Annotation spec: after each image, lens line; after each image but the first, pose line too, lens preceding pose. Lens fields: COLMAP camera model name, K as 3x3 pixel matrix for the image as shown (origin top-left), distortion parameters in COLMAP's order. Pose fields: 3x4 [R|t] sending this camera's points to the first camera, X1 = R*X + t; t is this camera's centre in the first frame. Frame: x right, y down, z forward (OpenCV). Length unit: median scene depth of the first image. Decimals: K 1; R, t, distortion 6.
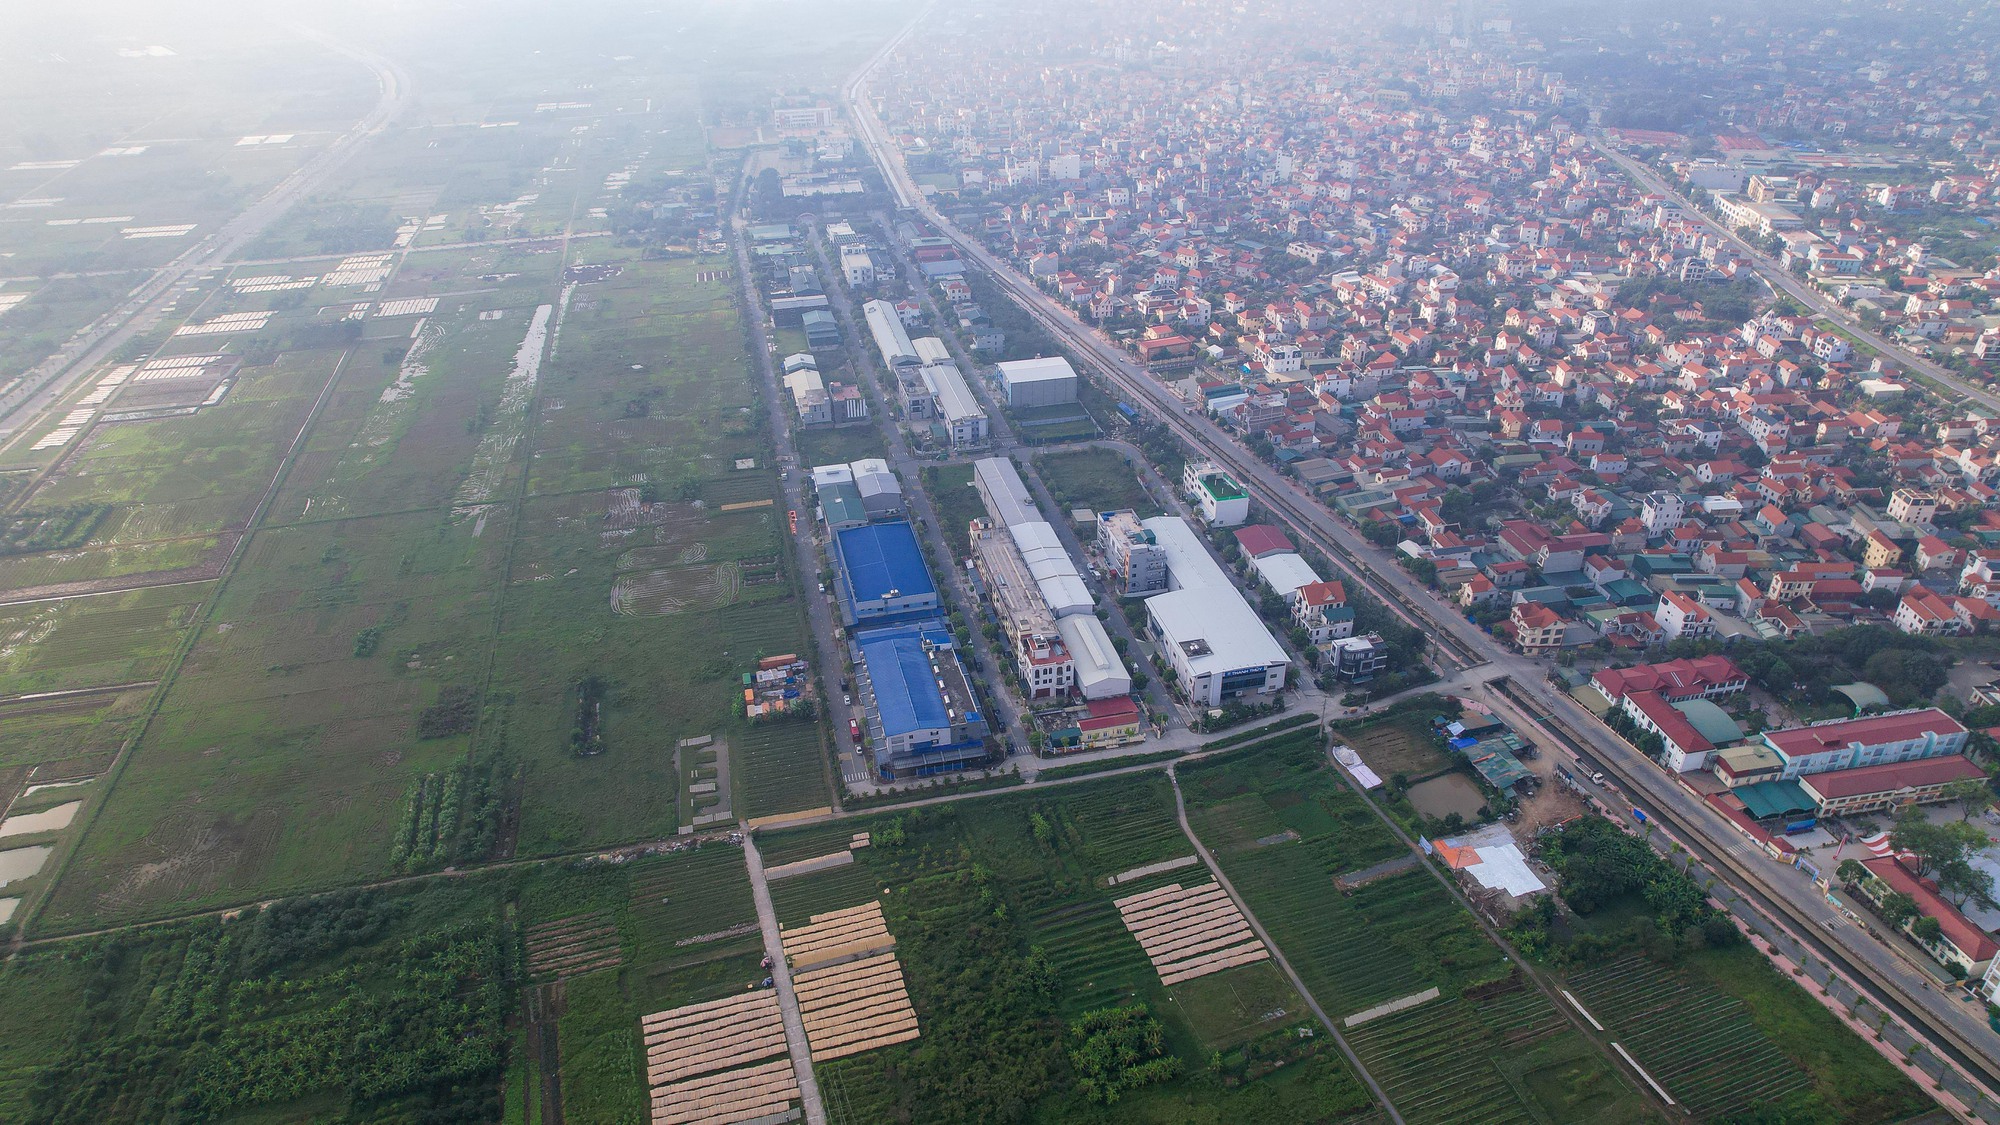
lens RADIAL K [[1292.7, 0, 997.9], [0, 1292.7, 568.6], [0, 0, 1]] dist [-0.064423, 0.058249]
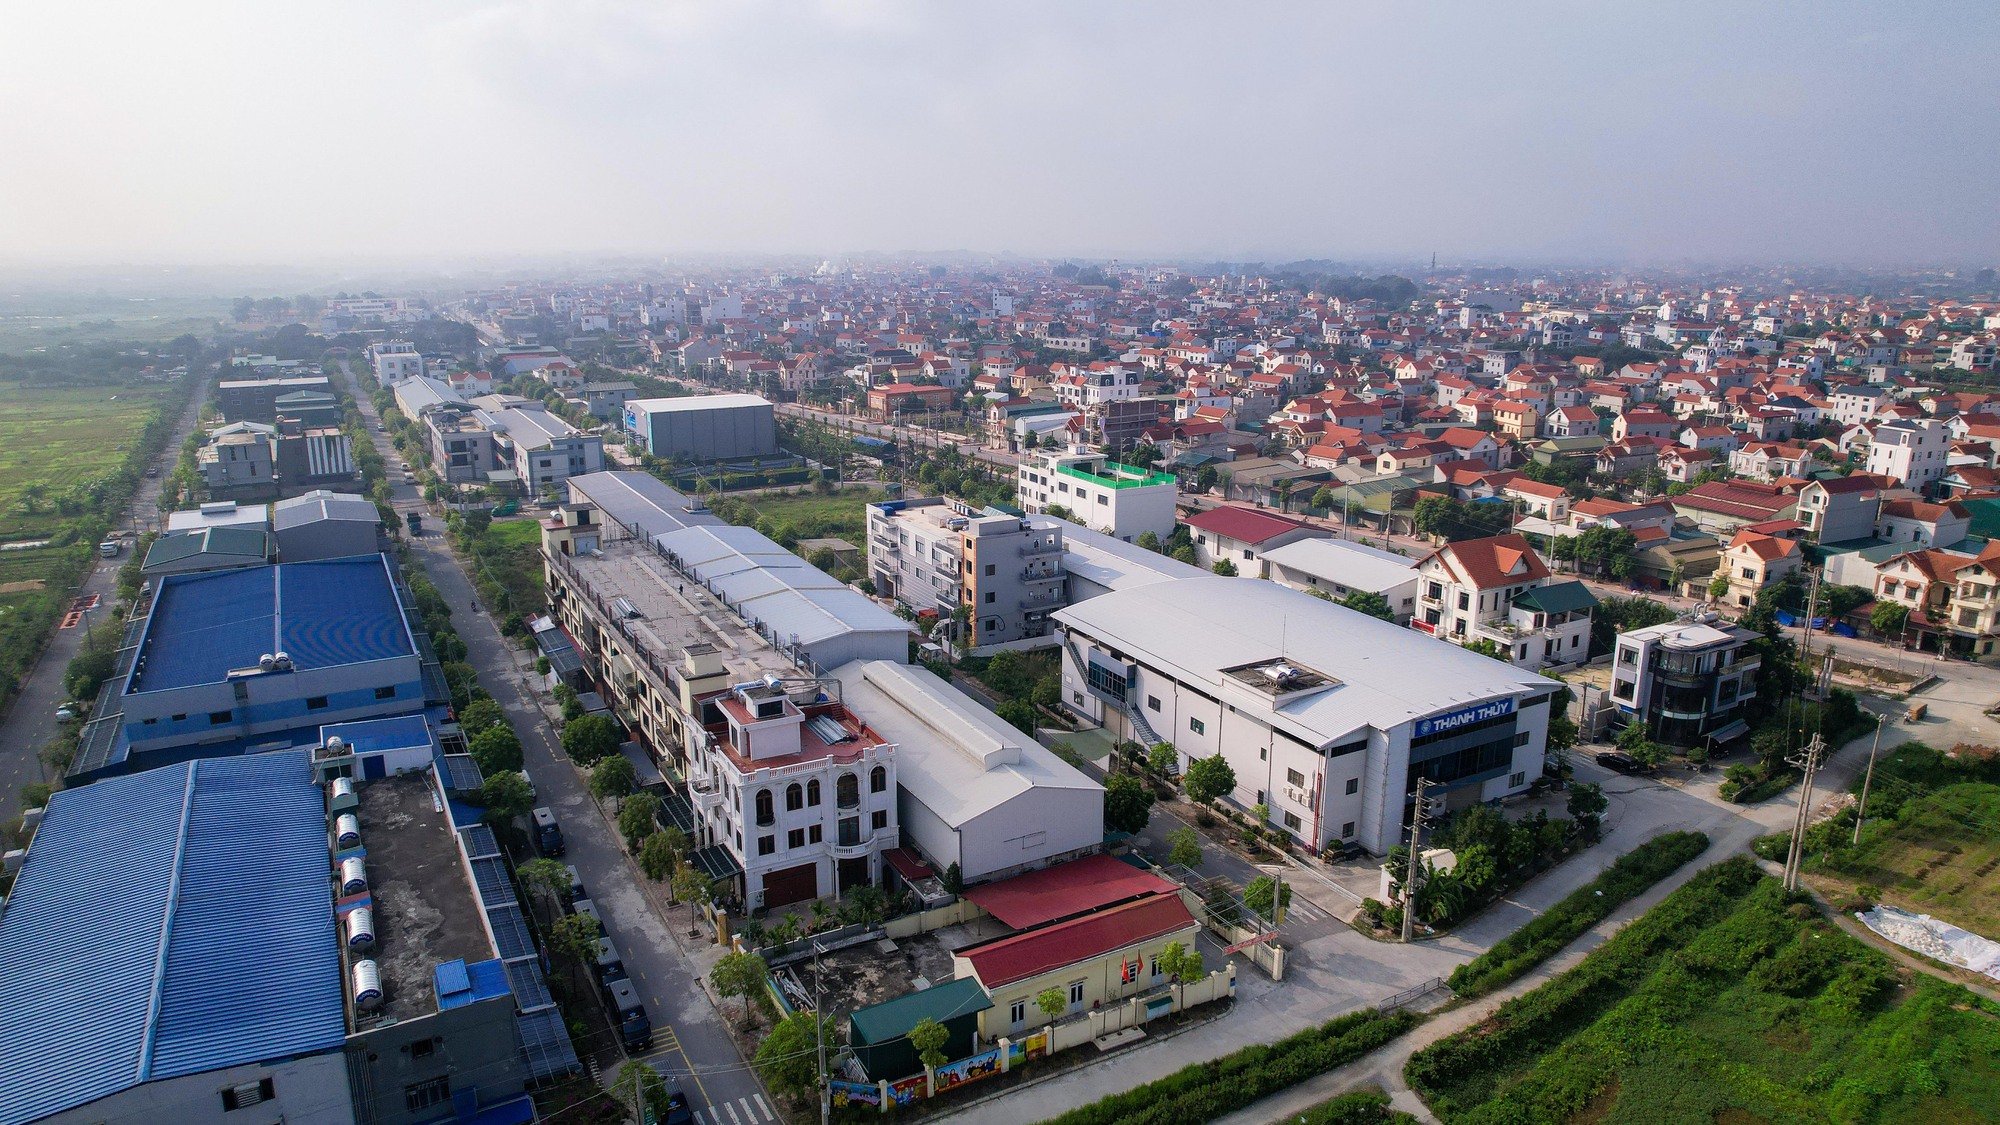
lens RADIAL K [[1292.7, 0, 1020.4], [0, 1292.7, 560.5], [0, 0, 1]] dist [-0.064423, 0.058249]
pose [[0.959931, -0.052442, 0.275285, 0.010804], [0.126347, 0.957817, -0.258112, 0.106462], [-0.250136, 0.282552, 0.926065, 0.722127]]
